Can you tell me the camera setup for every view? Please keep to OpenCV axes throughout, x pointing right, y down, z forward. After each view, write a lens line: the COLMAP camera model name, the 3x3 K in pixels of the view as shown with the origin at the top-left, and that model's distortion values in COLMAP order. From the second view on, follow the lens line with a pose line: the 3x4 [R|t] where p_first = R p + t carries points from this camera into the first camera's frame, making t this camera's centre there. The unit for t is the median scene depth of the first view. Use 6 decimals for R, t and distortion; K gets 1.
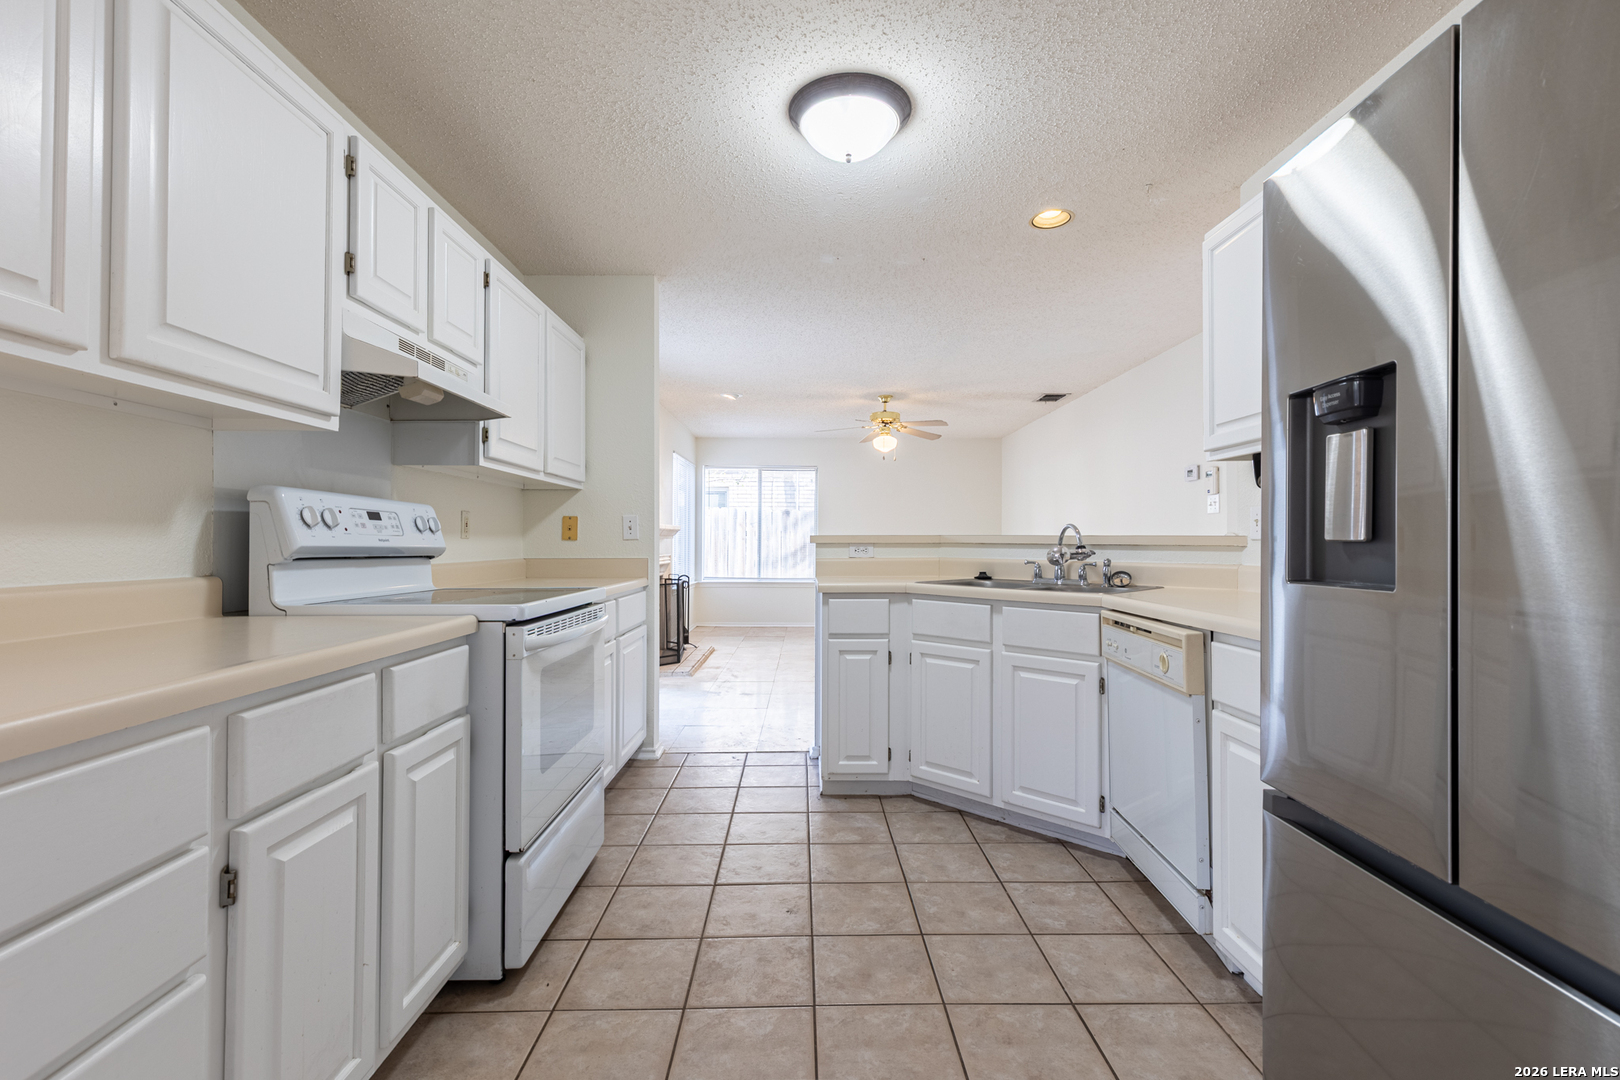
lens RADIAL K [[725.9, 0, 813.5], [0, 725.9, 536.9], [0, 0, 1]] dist [0.006481, -0.000813]
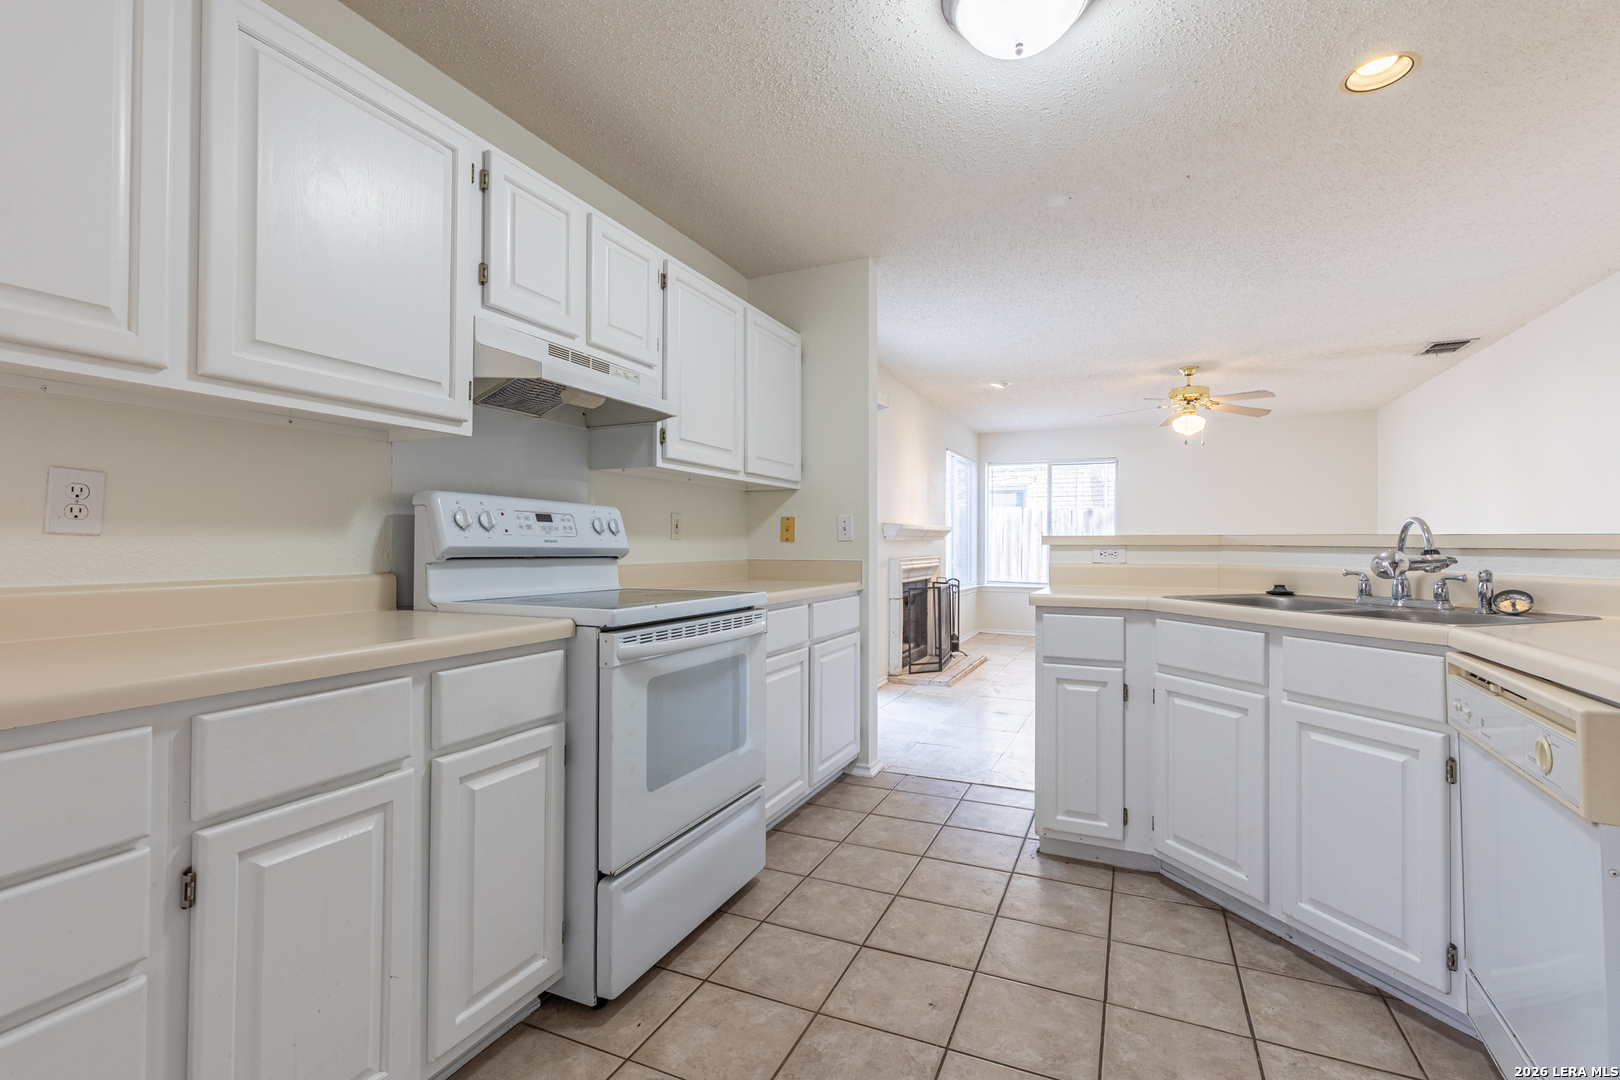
lens RADIAL K [[725.9, 0, 813.5], [0, 725.9, 536.9], [0, 0, 1]] dist [0.006481, -0.000813]
pose [[0.907151, -0.002085, -0.420800, 0.144417], [0.001119, 0.999996, -0.002543, 0.001229], [0.420804, 0.001836, 0.907150, 0.167568]]
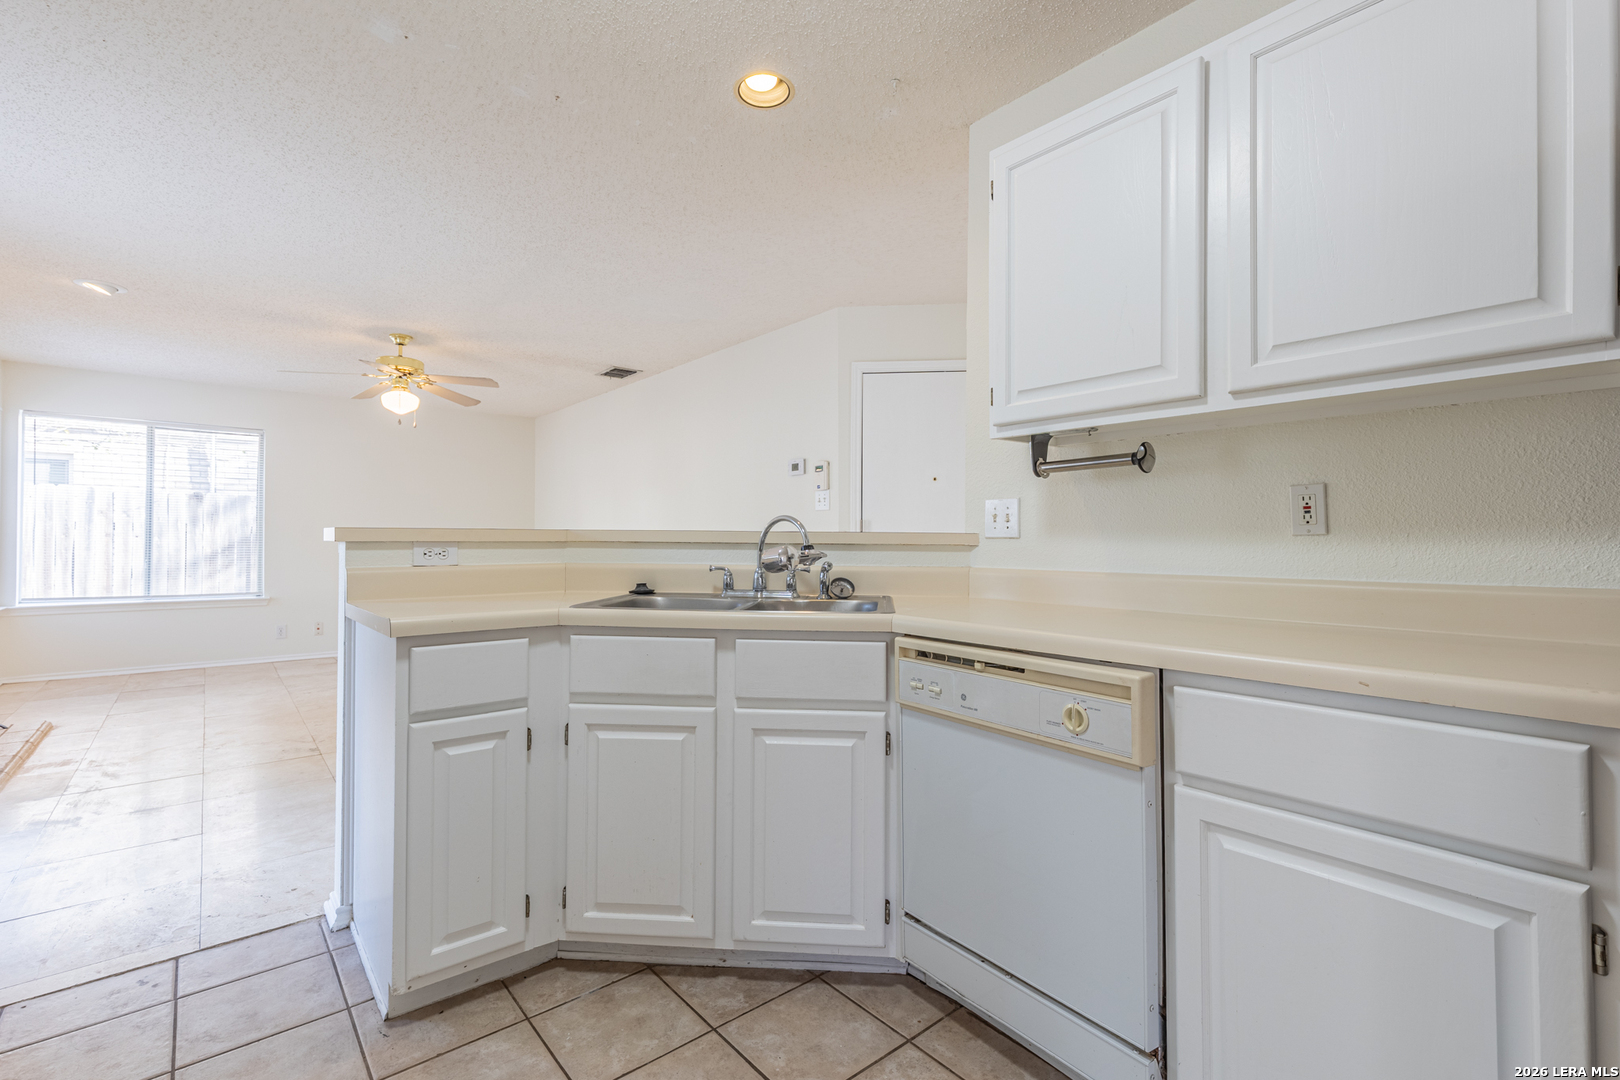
lens RADIAL K [[731.2, 0, 816.1], [0, 731.2, 535.8], [0, 0, 1]] dist [0.003782, -0.000378]
pose [[0.774387, 0.005316, 0.632689, -0.097537], [-0.005695, 0.999983, -0.001431, 0.003690], [-0.632686, -0.002495, 0.774404, 0.446116]]
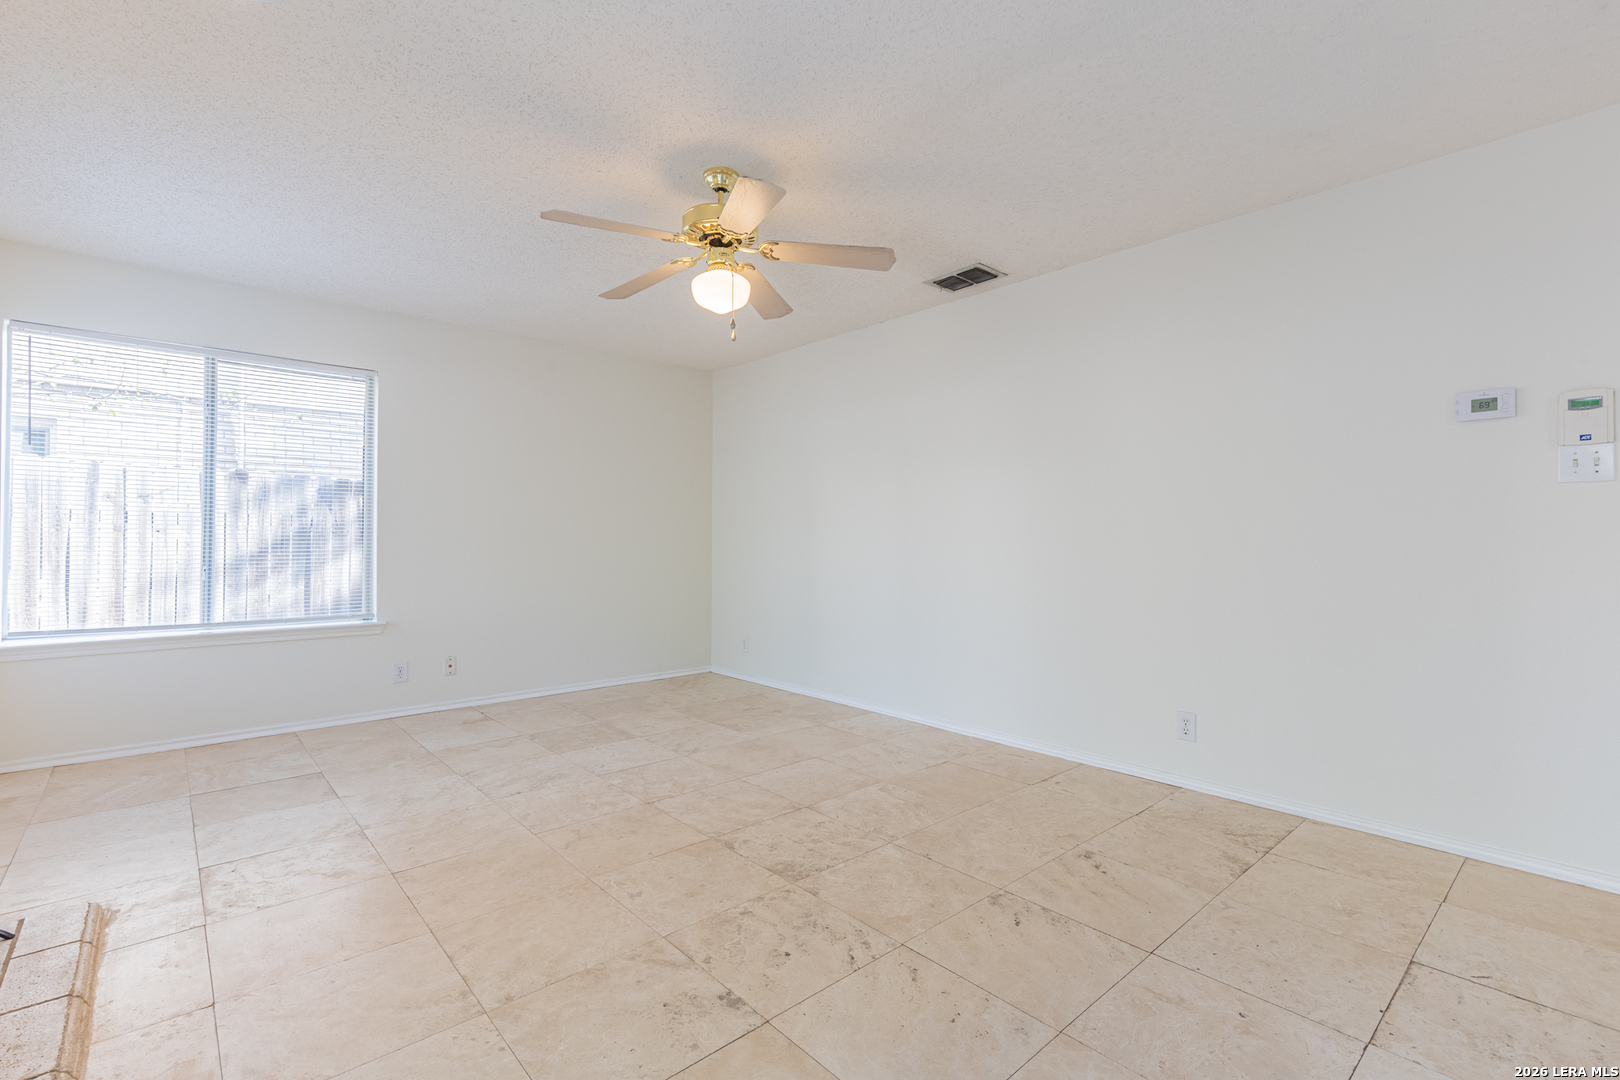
lens RADIAL K [[729.1, 0, 816.2], [0, 729.1, 526.8], [0, 0, 1]] dist [0.002959, 0.000237]
pose [[0.750747, -0.001431, 0.660588, -0.313261], [-0.002391, 0.999985, 0.004885, -0.004223], [-0.660585, -0.005247, 0.750733, 1.619761]]
